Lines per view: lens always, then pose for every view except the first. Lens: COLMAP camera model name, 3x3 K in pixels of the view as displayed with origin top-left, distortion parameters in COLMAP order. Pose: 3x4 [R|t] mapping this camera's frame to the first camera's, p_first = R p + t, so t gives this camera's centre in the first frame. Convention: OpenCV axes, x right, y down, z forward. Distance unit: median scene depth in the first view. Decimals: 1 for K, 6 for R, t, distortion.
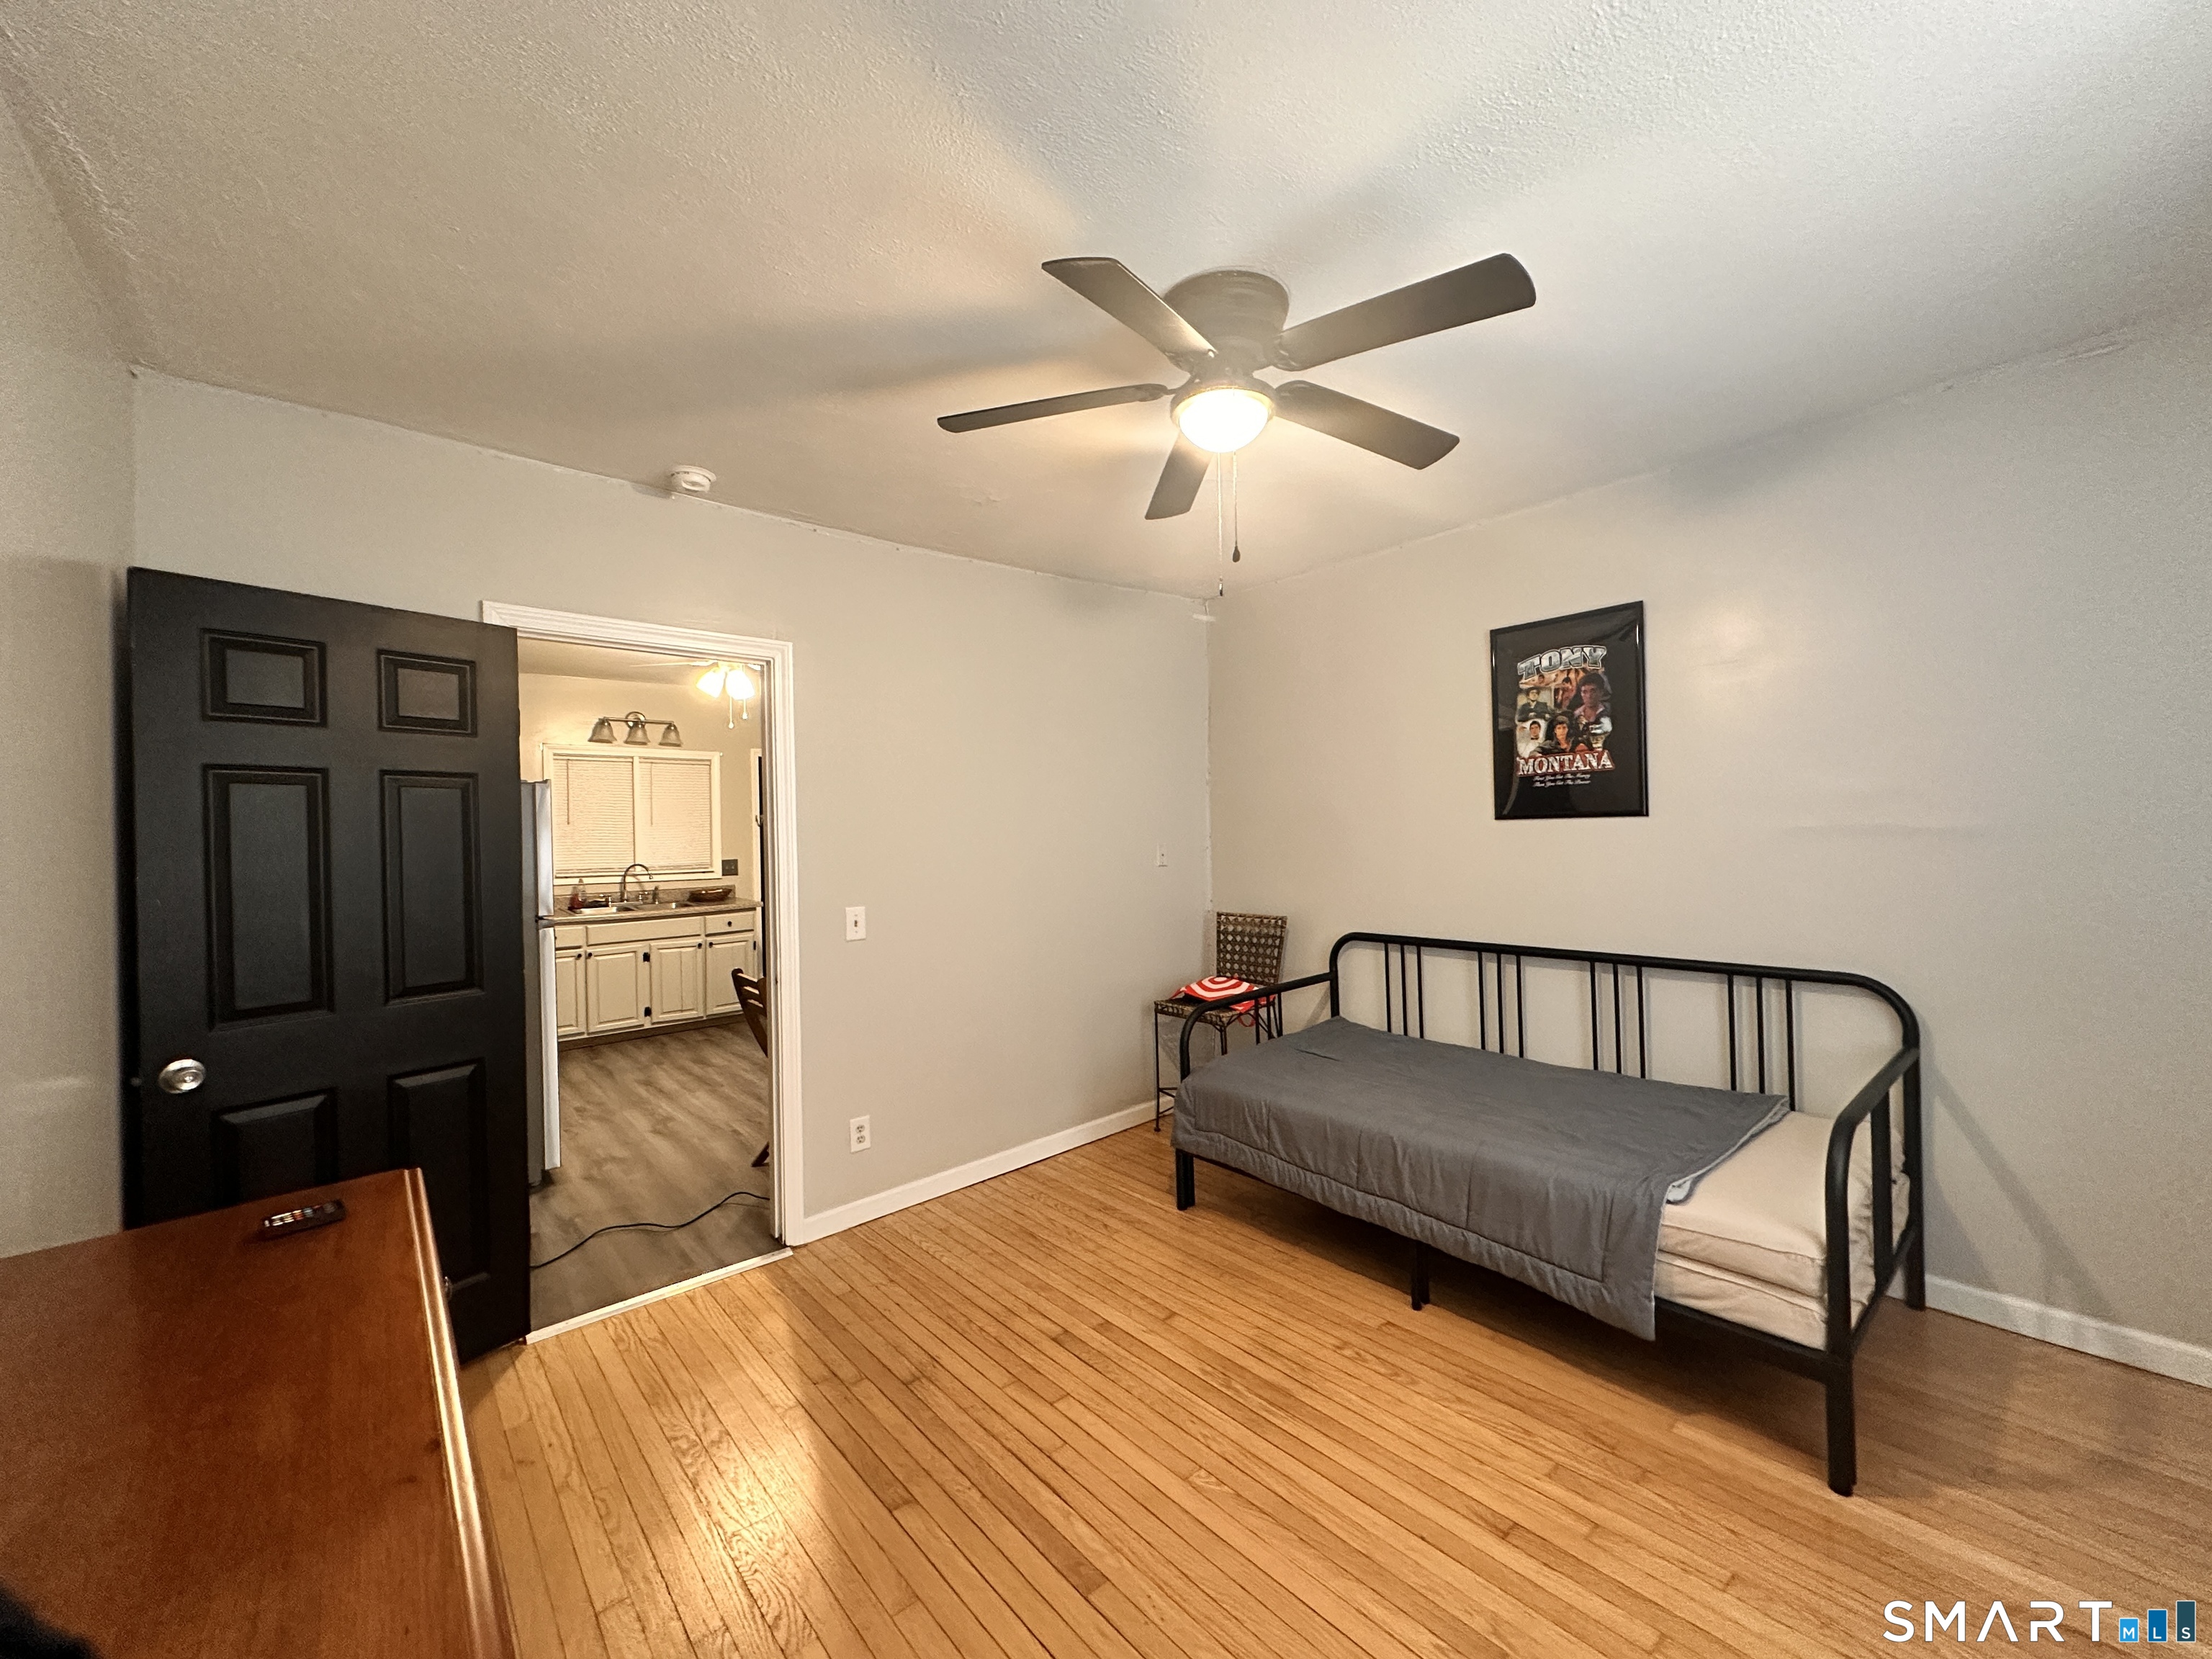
lens RADIAL K [[875.6, 0, 1103.4], [0, 875.6, 834.7], [0, 0, 1]] dist [0.000484, 0.000921]
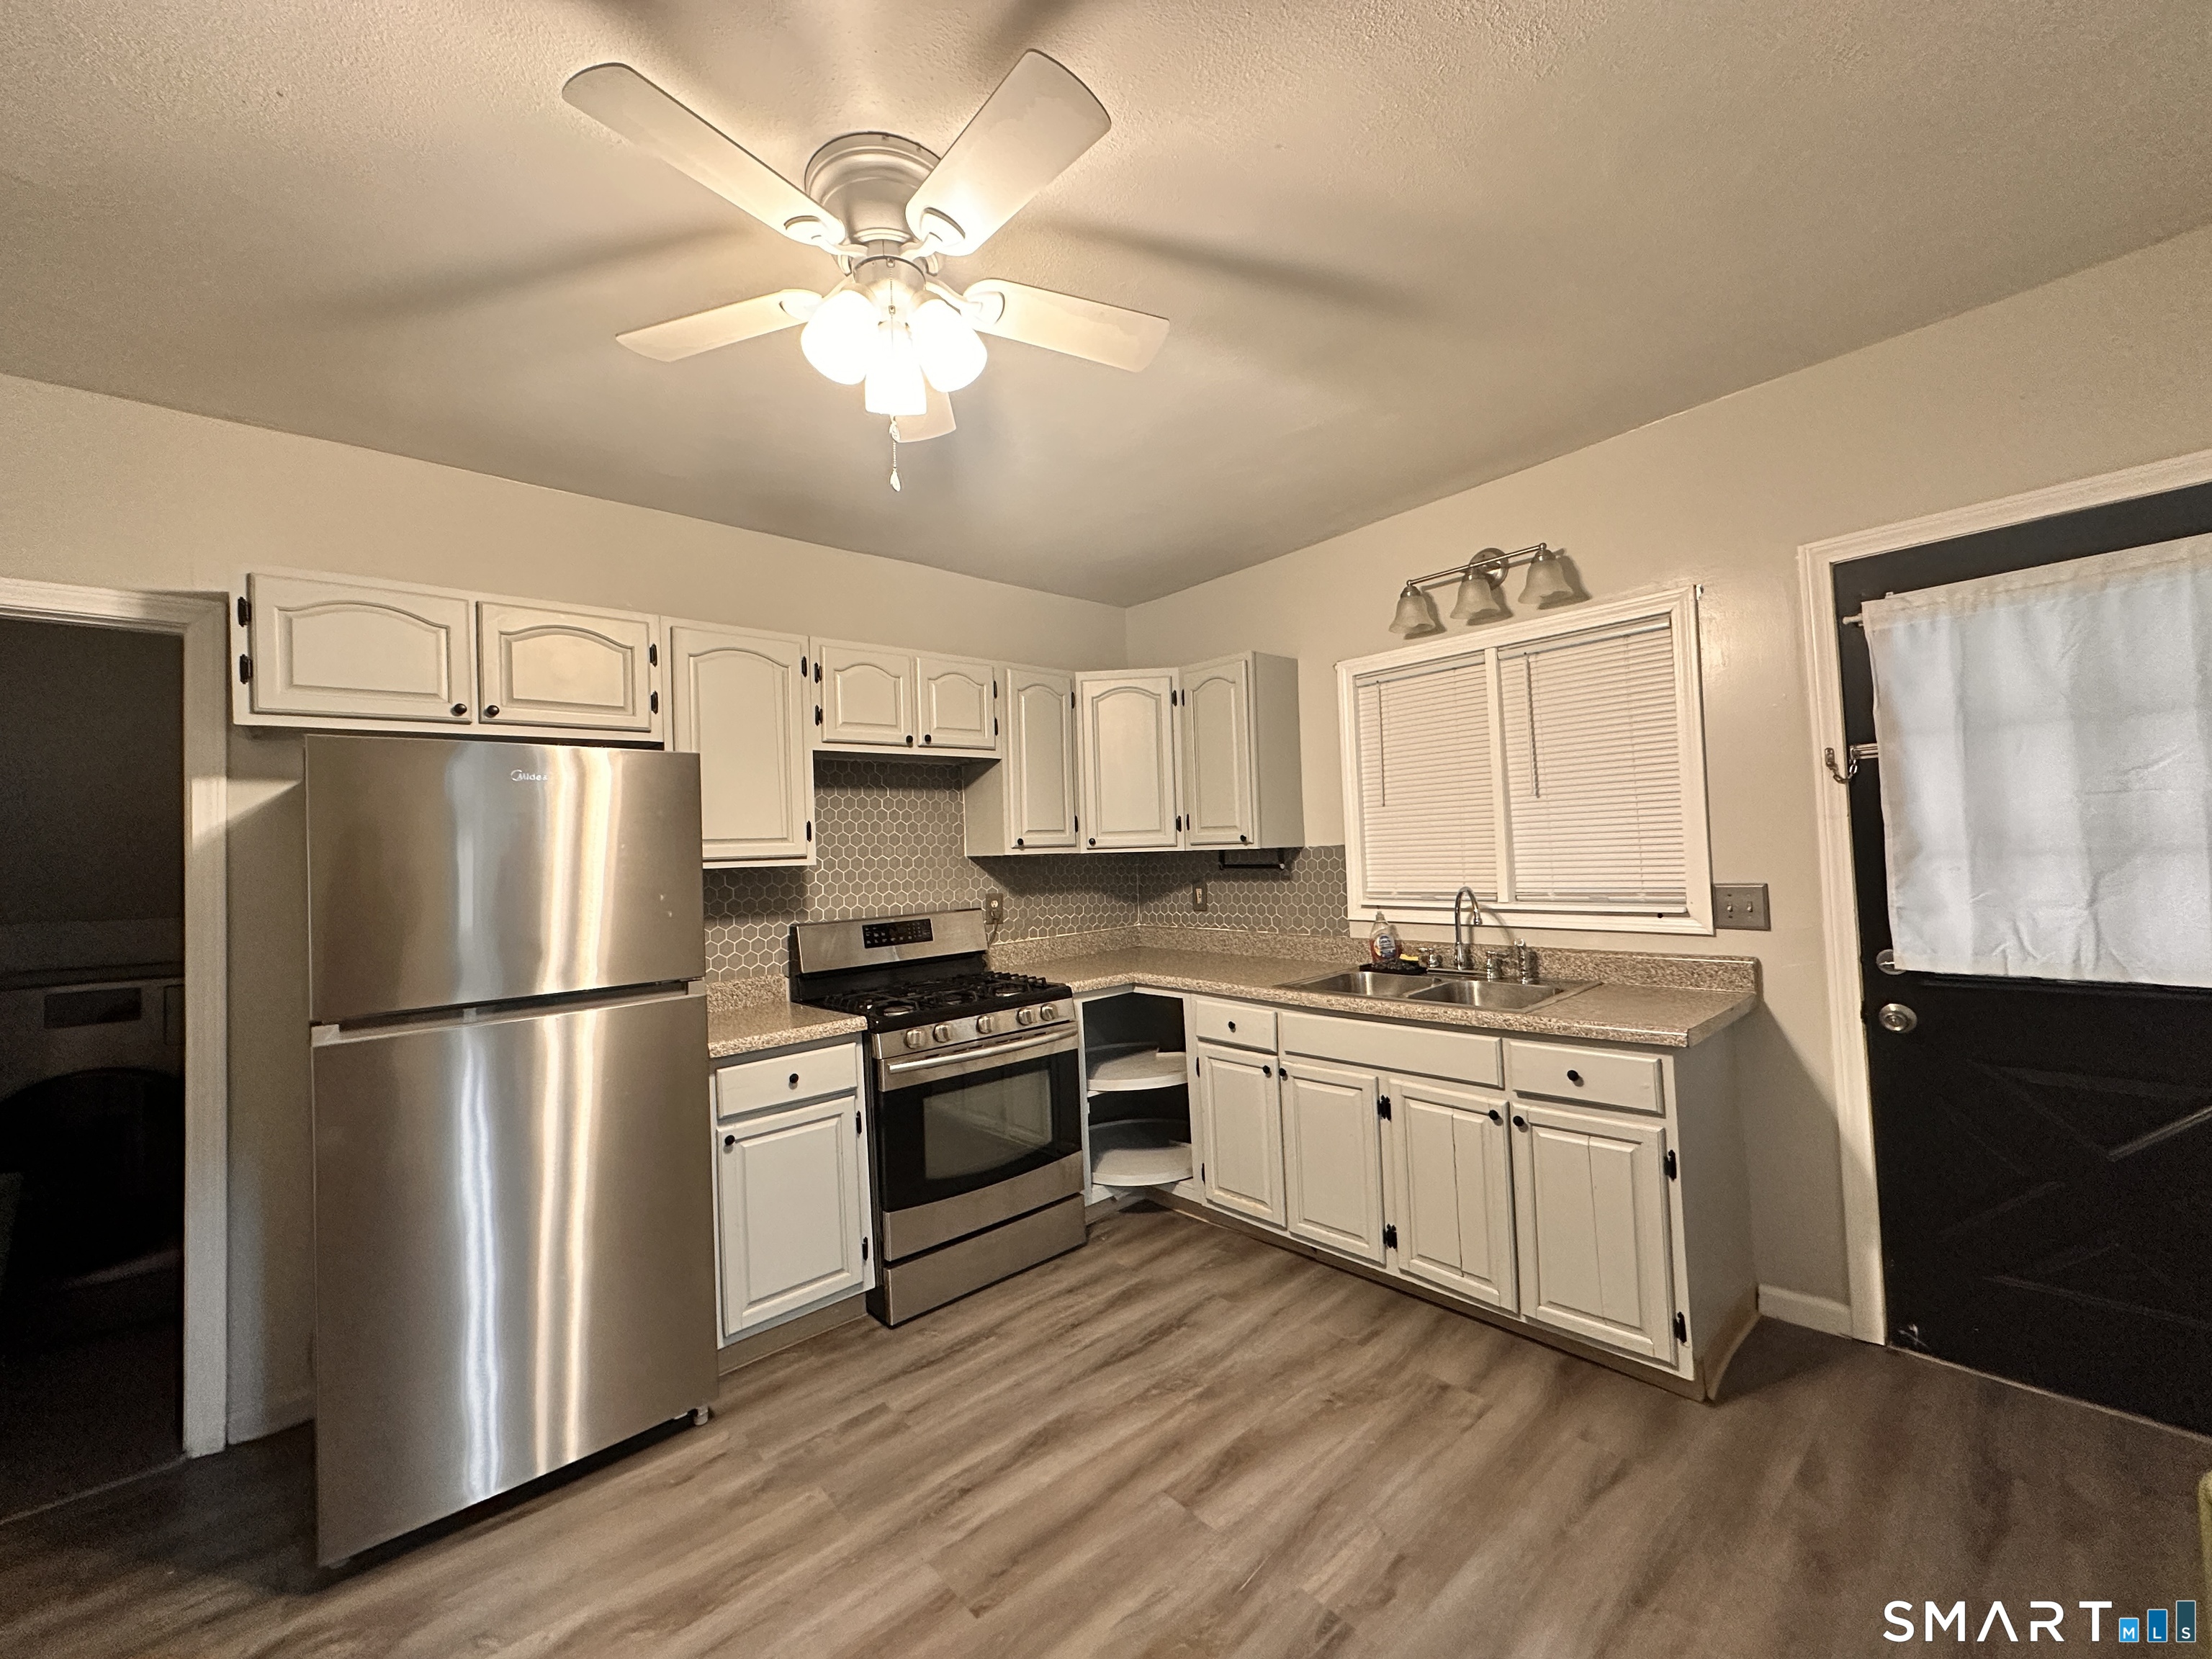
lens RADIAL K [[875.6, 0, 1102.6], [0, 875.6, 829.1], [0, 0, 1]] dist [0.000484, 0.000921]
pose [[0.001390, -0.013472, -0.999908, -0.090478], [0.030510, 0.999444, -0.013423, 0.004581], [0.999533, -0.030488, 0.001801, 0.864232]]
